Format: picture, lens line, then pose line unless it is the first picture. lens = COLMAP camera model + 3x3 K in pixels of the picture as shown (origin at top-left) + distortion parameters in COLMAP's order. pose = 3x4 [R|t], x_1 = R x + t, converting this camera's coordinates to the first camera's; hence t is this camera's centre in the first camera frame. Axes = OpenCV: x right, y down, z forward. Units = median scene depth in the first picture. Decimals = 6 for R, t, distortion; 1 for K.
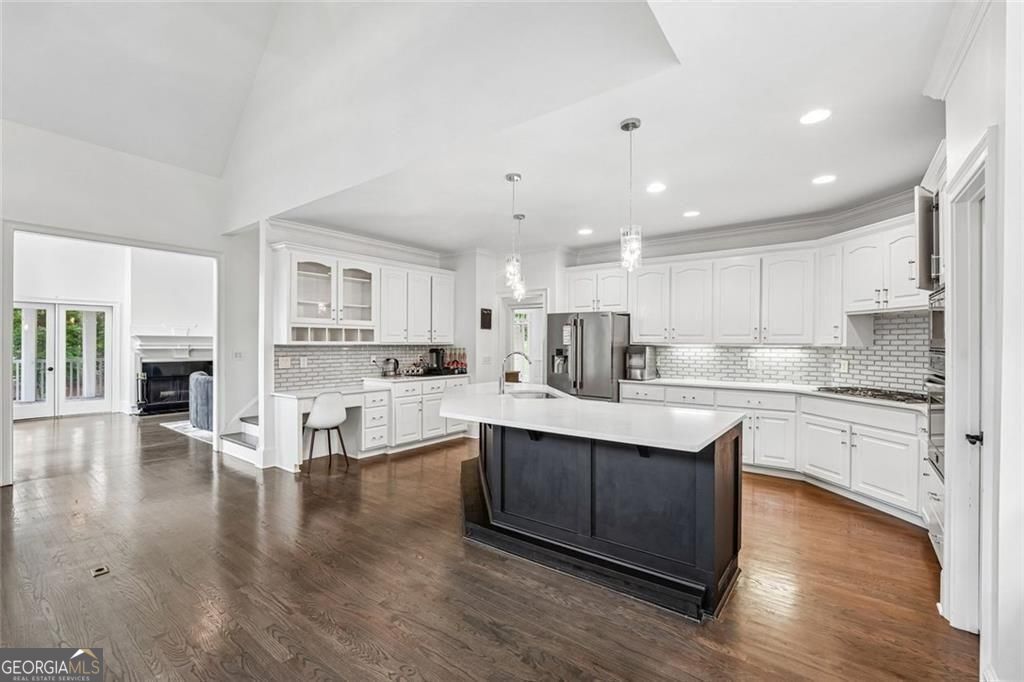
lens RADIAL K [[439.4, 0, 508.3], [0, 439.4, 347.7], [0, 0, 1]] dist [-0.021484, 0.001095]
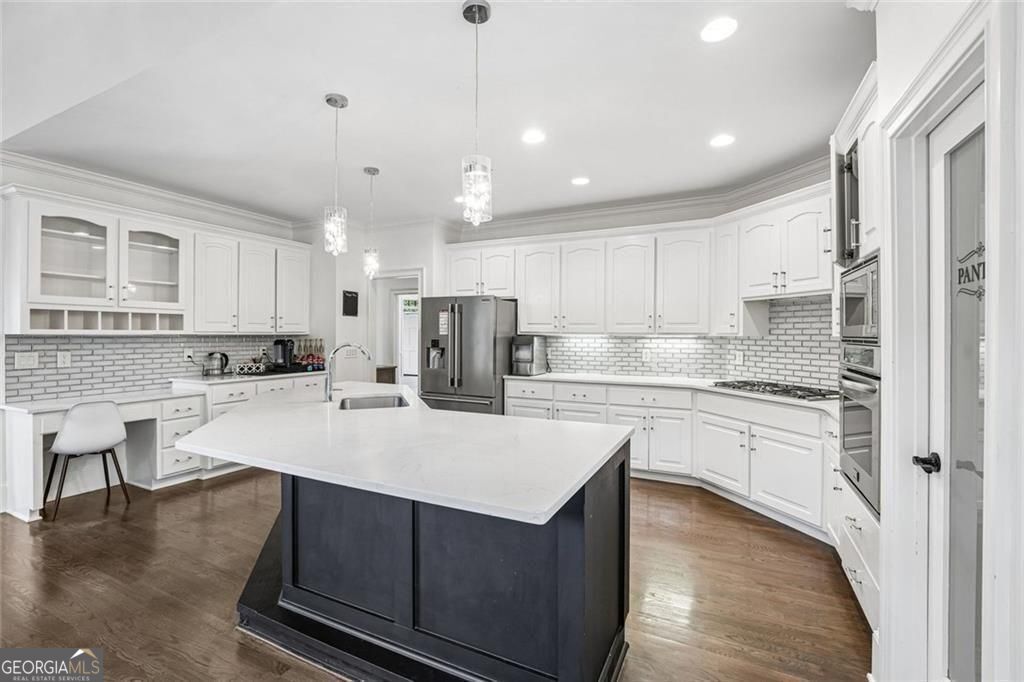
lens RADIAL K [[439.4, 0, 513.1], [0, 439.4, 337.5], [0, 0, 1]] dist [-0.021484, 0.001095]
pose [[0.978919, -0.001720, 0.204242, 0.115511], [0.002156, 0.999996, -0.001914, 0.000720], [-0.204238, 0.002314, 0.978919, 0.190140]]
